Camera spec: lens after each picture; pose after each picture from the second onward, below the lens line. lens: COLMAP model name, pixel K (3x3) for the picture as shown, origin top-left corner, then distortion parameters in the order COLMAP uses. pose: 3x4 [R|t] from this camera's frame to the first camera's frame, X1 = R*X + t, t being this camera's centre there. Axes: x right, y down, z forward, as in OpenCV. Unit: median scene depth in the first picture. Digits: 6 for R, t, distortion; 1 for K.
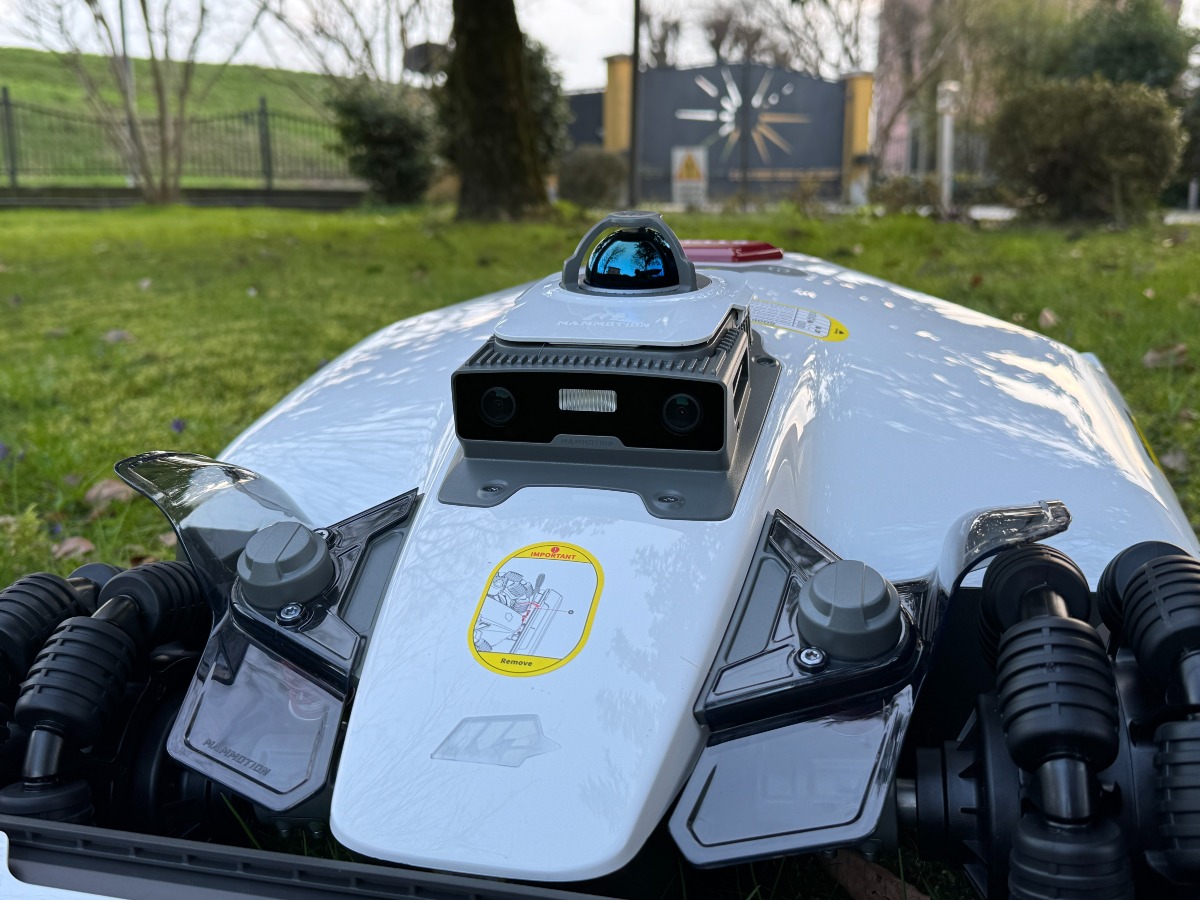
lens RADIAL K [[1201.1, 0, 596.1], [0, 1201.1, 452.6], [0, 0, 1]] dist [0.150160, -0.342269]
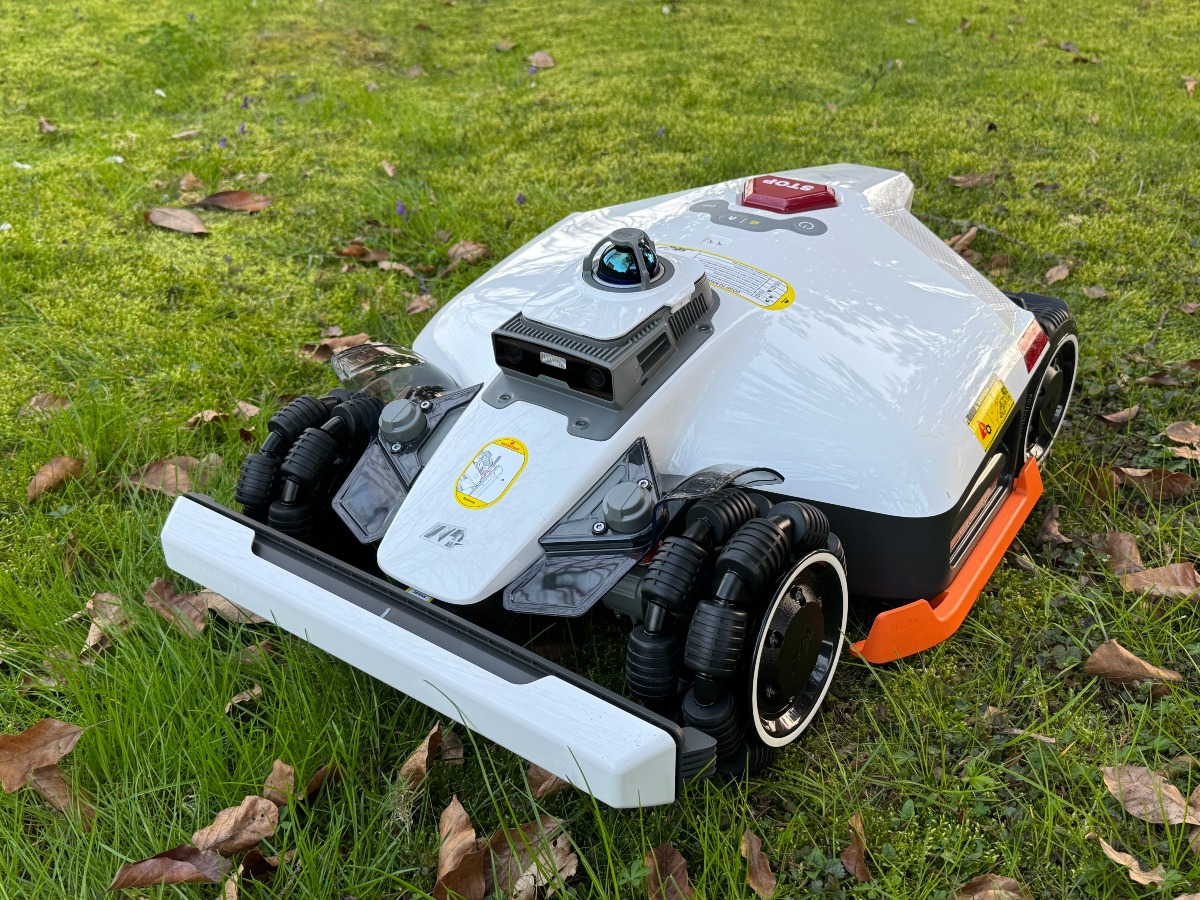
lens RADIAL K [[1201.1, 0, 596.1], [0, 1201.1, 452.6], [0, 0, 1]] dist [0.150160, -0.342269]
pose [[0.918105, 0.187568, -0.349143, 0.738145], [-0.079279, 0.950035, 0.301909, -0.480525], [0.388327, -0.249504, 0.887102, -0.651948]]
